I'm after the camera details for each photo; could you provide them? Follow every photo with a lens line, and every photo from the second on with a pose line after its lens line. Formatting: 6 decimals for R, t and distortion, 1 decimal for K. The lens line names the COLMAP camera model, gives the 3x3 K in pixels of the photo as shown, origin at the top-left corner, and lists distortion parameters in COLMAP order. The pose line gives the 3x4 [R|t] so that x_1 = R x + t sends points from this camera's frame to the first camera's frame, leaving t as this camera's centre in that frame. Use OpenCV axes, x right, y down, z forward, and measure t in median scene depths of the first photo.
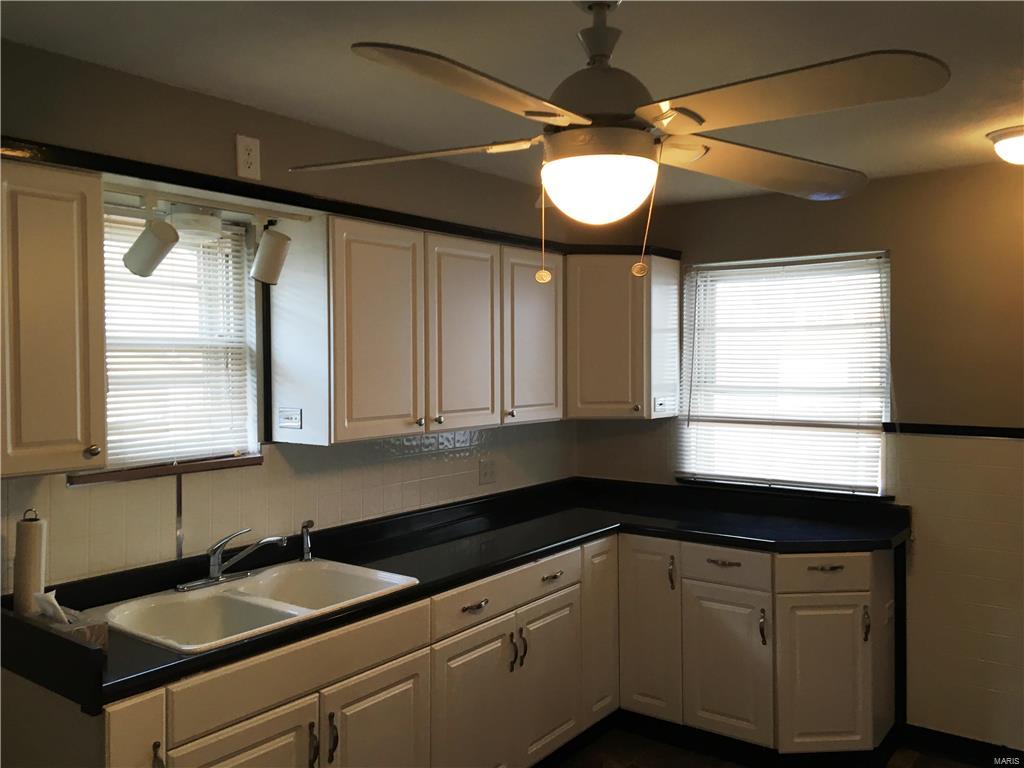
lens RADIAL K [[841.1, 0, 507.4], [0, 841.1, 349.6], [0, 0, 1]] dist [0.087208, -0.133438]
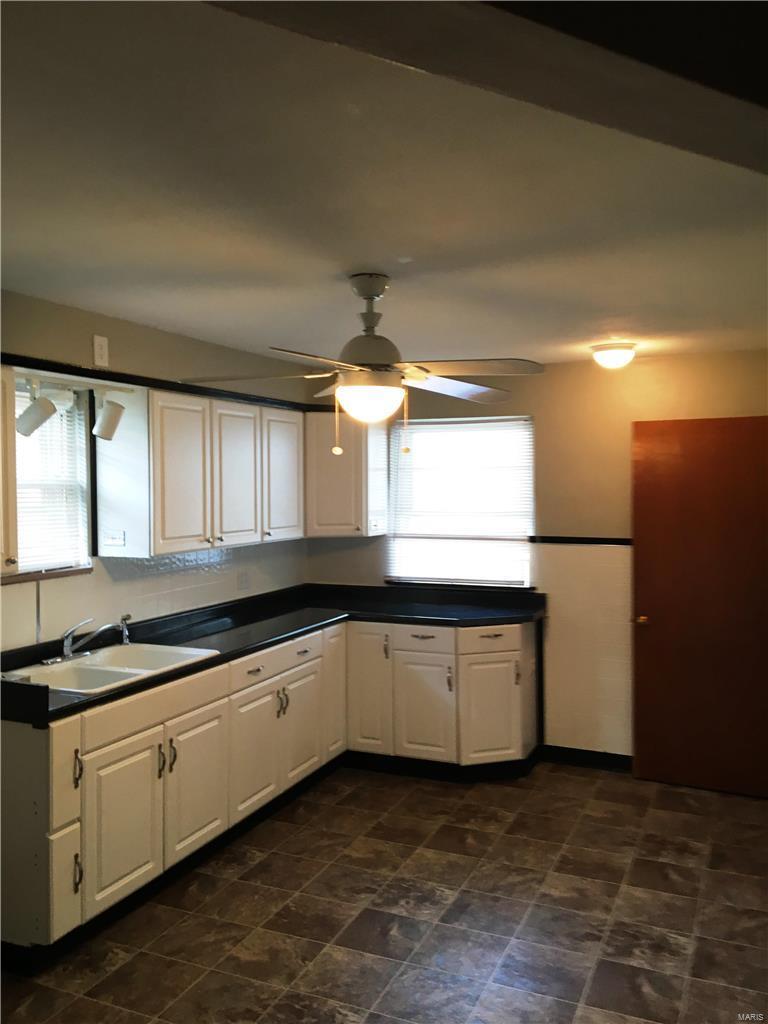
lens RADIAL K [[874.1, 0, 358.9], [0, 874.1, 460.3], [0, 0, 1]] dist [0.095702, -0.120306]
pose [[0.978402, 0.004420, 0.206666, -0.162243], [-0.001586, 0.999902, -0.013879, -0.023374], [-0.206707, 0.013252, 0.978313, -0.436402]]
